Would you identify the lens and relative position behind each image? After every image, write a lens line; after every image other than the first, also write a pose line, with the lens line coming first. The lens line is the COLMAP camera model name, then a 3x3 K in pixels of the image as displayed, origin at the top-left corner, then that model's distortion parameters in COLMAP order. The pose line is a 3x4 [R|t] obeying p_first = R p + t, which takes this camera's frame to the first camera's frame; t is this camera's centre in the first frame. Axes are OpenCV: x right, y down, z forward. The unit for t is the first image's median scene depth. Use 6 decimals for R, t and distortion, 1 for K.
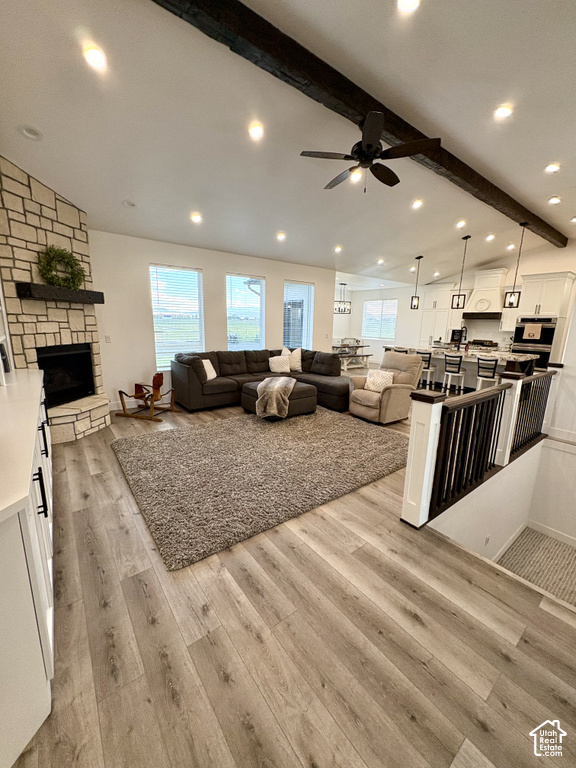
lens RADIAL K [[306.5, 0, 288.0], [0, 306.5, 384.0], [0, 0, 1]] dist [-0.001666, -0.000048]
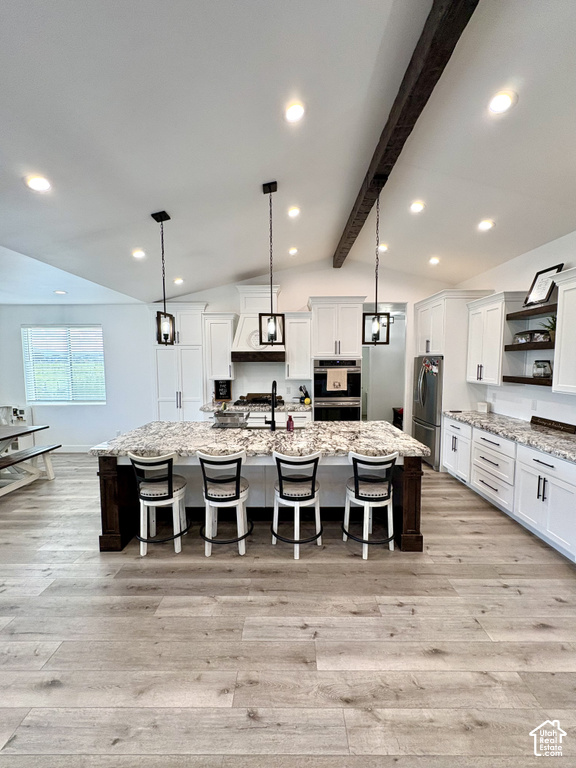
lens RADIAL K [[306.5, 0, 288.0], [0, 306.5, 384.0], [0, 0, 1]] dist [-0.001666, -0.000048]
pose [[0.614622, -0.086034, 0.784116, 0.209750], [0.177206, 0.983686, -0.030971, -0.166047], [-0.768659, 0.157986, 0.619841, 0.691235]]
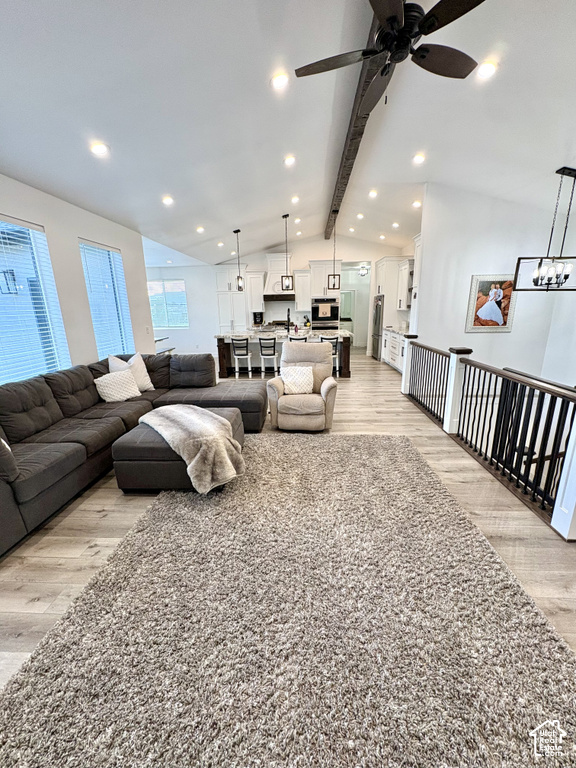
lens RADIAL K [[306.5, 0, 288.0], [0, 306.5, 384.0], [0, 0, 1]] dist [-0.001666, -0.000048]
pose [[0.650373, -0.219867, 0.727099, -0.218489], [0.185860, 0.974160, 0.128329, -0.075536], [-0.736526, 0.051677, 0.674432, 0.336922]]
